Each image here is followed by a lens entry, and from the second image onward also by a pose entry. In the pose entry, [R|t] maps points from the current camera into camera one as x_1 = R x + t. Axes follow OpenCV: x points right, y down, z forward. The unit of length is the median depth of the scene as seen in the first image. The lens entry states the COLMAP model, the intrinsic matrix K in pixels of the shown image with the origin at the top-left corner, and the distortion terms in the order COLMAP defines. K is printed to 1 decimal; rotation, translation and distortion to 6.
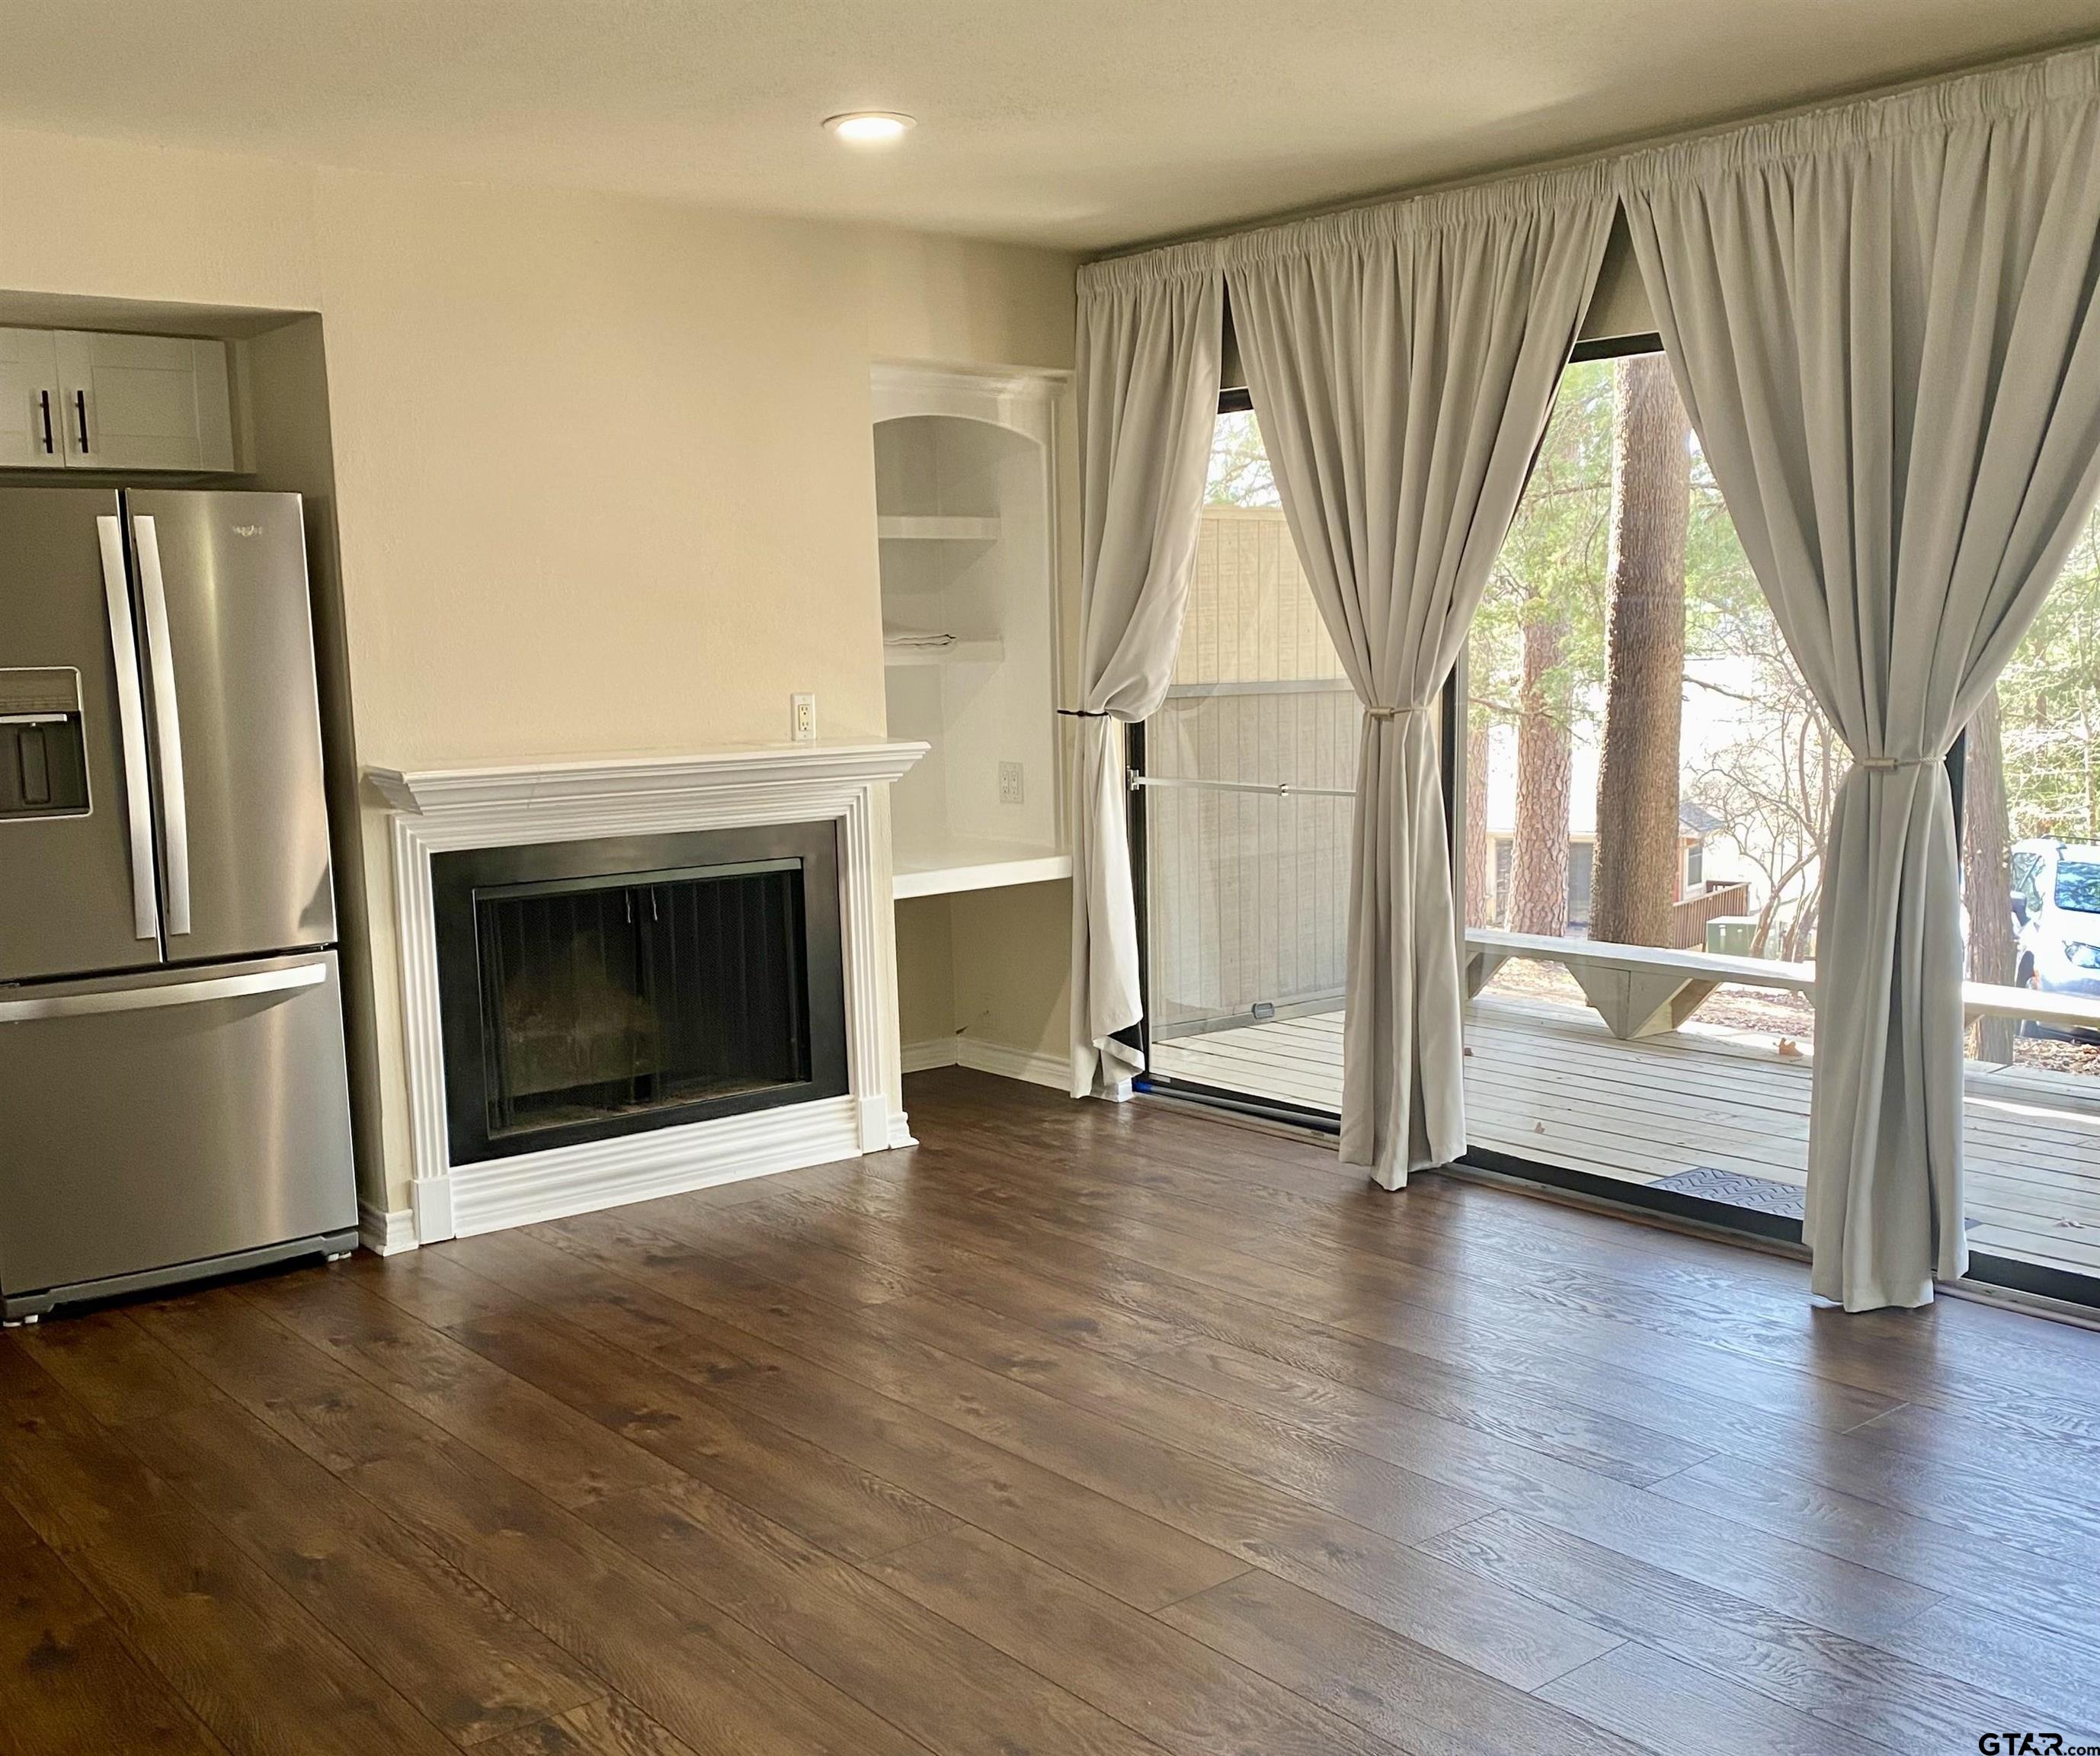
lens RADIAL K [[2138.8, 0, 1044.8], [0, 2138.8, 930.9], [0, 0, 1]] dist [0.115391, -0.227358]
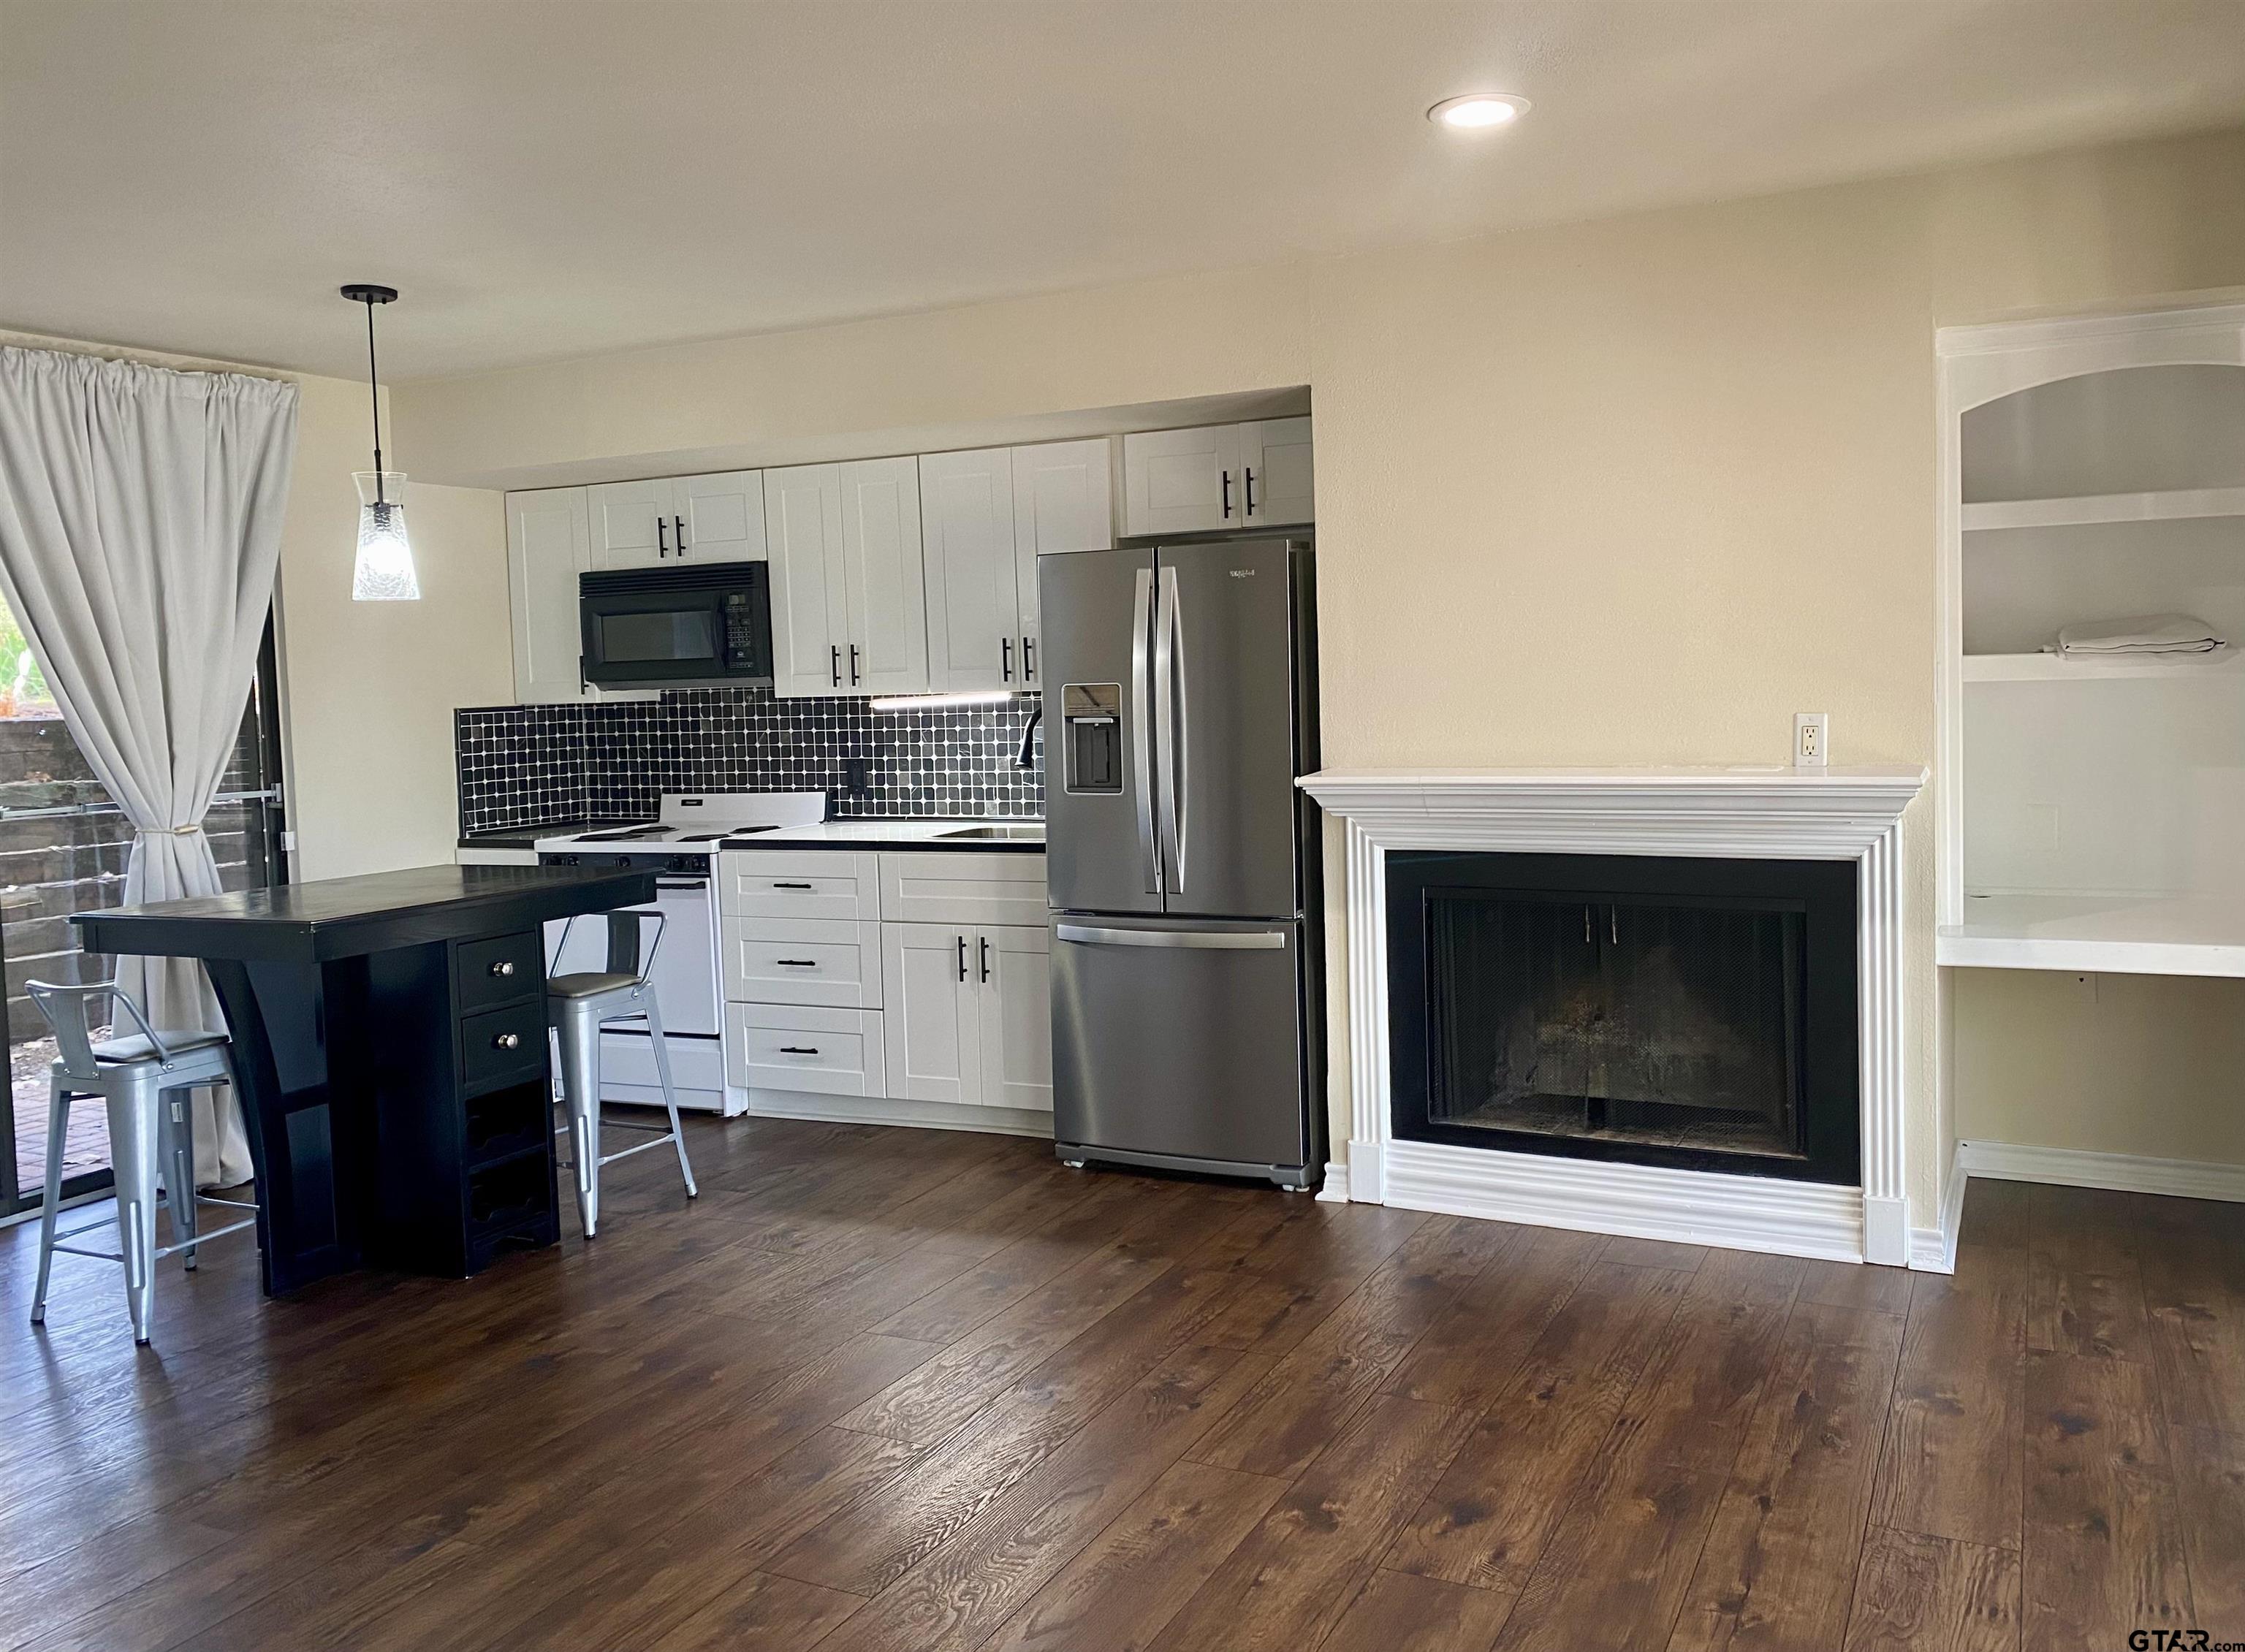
lens RADIAL K [[1790.3, 0, 1210.3], [0, 1790.3, 750.9], [0, 0, 1]] dist [0.070861, -0.005191]
pose [[0.431765, 0.052964, -0.900430, 0.491576], [-0.110465, 0.993865, 0.005491, -0.079407], [0.895196, 0.097096, 0.434967, 0.505364]]
